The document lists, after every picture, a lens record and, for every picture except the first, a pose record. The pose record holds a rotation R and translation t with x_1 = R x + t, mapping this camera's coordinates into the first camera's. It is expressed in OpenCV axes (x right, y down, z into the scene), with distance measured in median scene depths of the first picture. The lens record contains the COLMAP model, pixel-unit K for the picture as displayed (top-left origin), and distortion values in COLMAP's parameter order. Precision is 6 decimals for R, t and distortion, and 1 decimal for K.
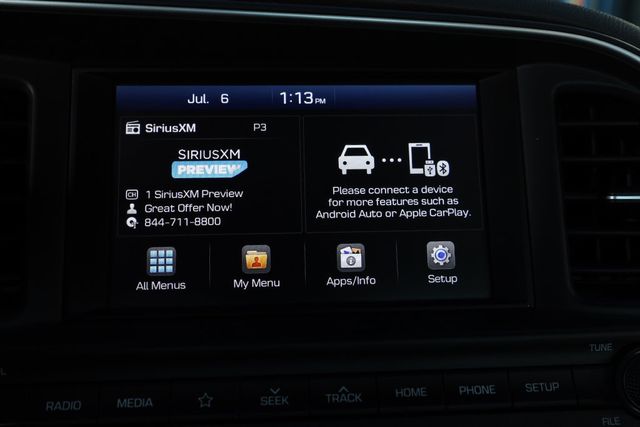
lens RADIAL K [[636.4, 0, 321.9], [0, 636.4, 212.1], [0, 0, 1]] dist [0.017820, 0.000000]
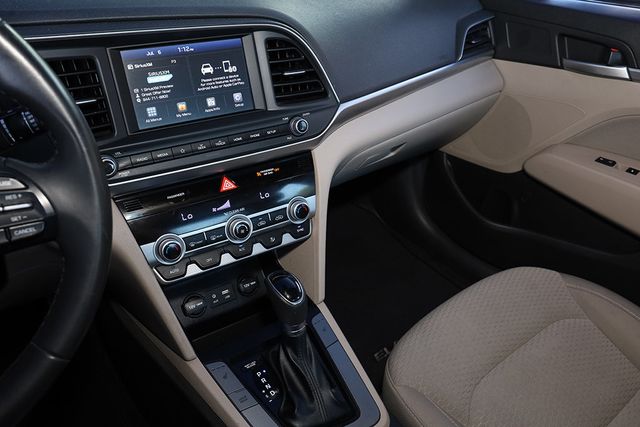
lens RADIAL K [[520.4, 0, 321.2], [0, 520.4, 211.4], [0, 0, 1]] dist [0.008390, -0.002005]
pose [[0.890050, -0.217806, 0.400463, -0.607810], [0.057689, 0.925228, 0.375001, -0.356859], [-0.452197, -0.310668, 0.836064, -1.544374]]
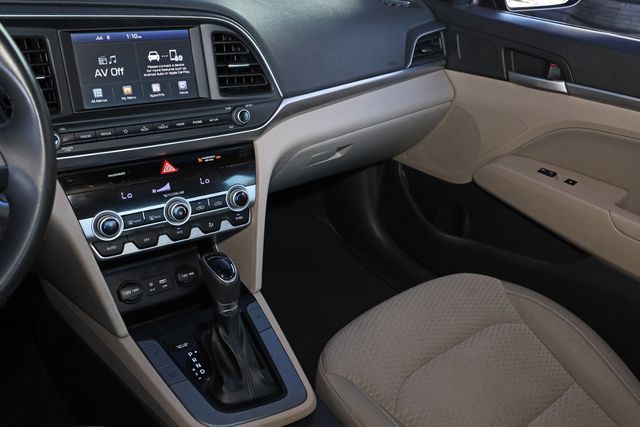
lens RADIAL K [[591.0, 0, 322.9], [0, 591.0, 213.5], [0, 0, 1]] dist [0.008521, 0.000000]
pose [[0.872294, -0.161771, 0.461447, -0.705415], [0.001859, 0.944780, 0.327700, -0.310371], [-0.488978, -0.284993, 0.824426, -2.092172]]
